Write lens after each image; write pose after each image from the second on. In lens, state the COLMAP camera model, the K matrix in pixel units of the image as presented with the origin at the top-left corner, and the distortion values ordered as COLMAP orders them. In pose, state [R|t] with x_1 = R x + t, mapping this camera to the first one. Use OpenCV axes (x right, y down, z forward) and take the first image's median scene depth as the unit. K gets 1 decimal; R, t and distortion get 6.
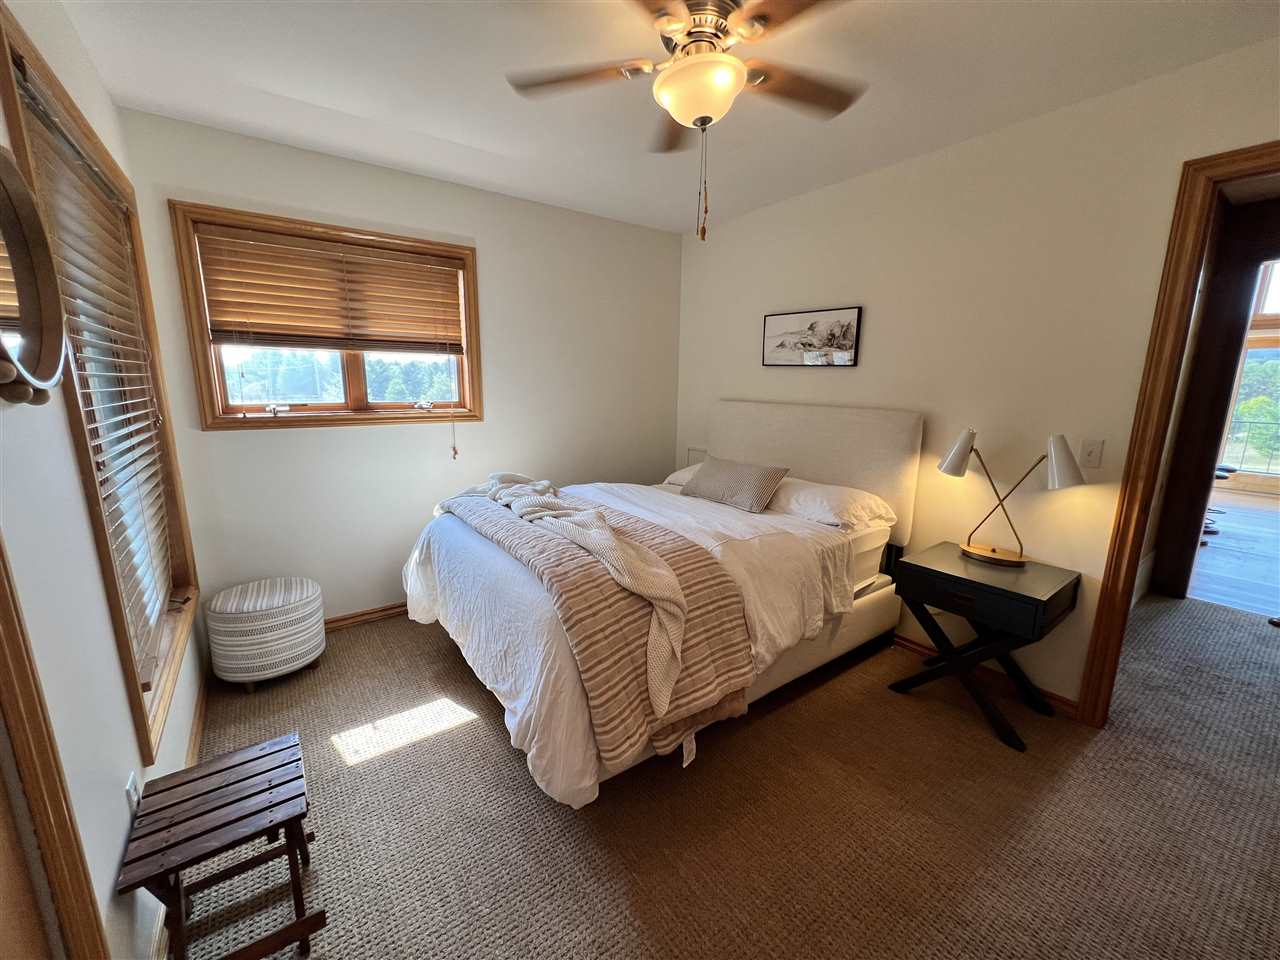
lens RADIAL K [[511.4, 0, 641.2], [0, 511.4, 479.7], [0, 0, 1]] dist [-0.001960, 0.000555]
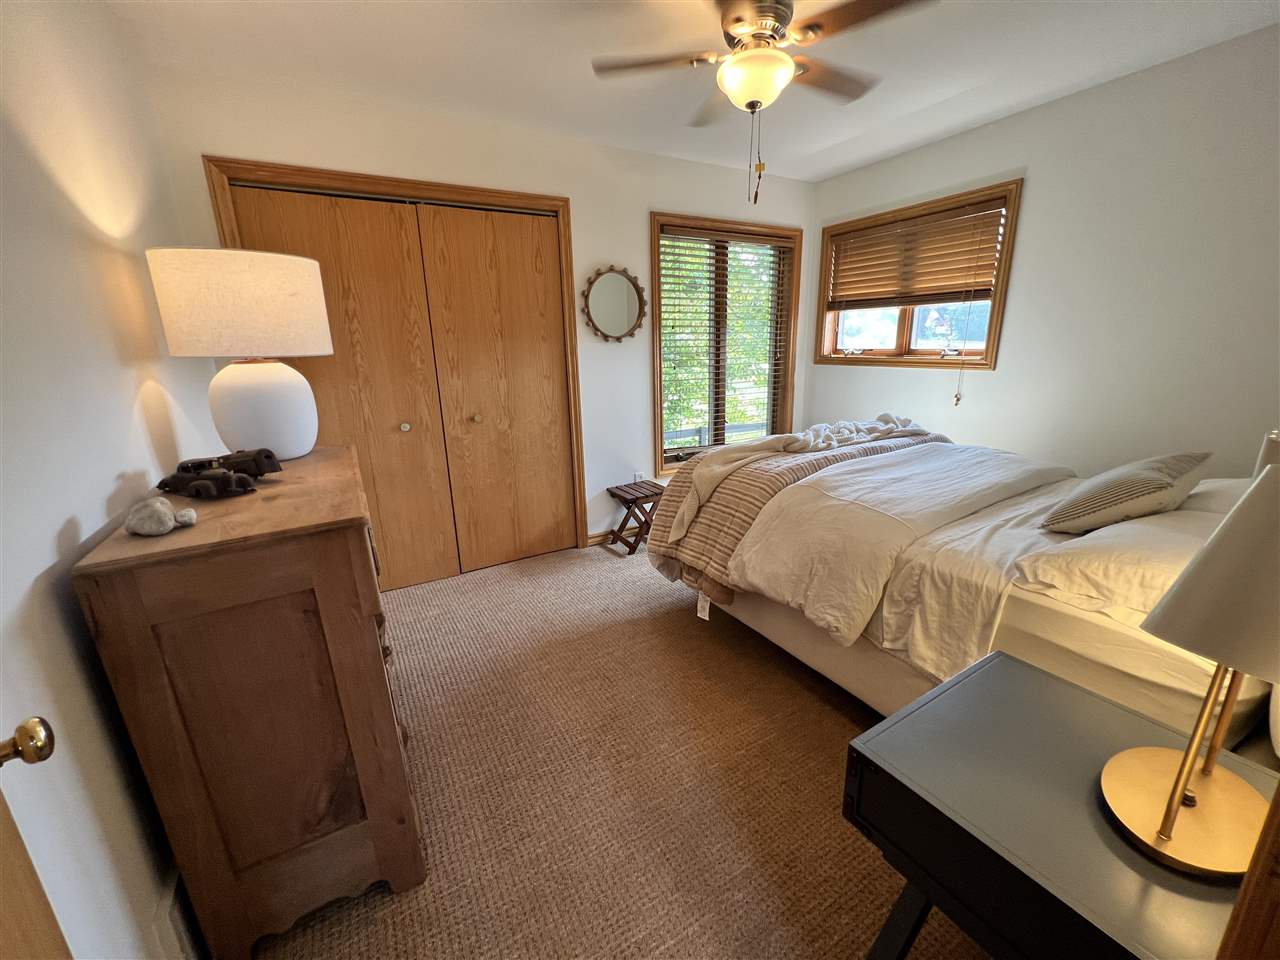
lens RADIAL K [[511.4, 0, 641.2], [0, 511.4, 479.7], [0, 0, 1]] dist [-0.001960, 0.000555]
pose [[-0.091855, 0.247717, -0.964468, 0.804708], [-0.168533, 0.950723, 0.260237, -0.065575], [0.981407, 0.186449, -0.045580, 0.501679]]
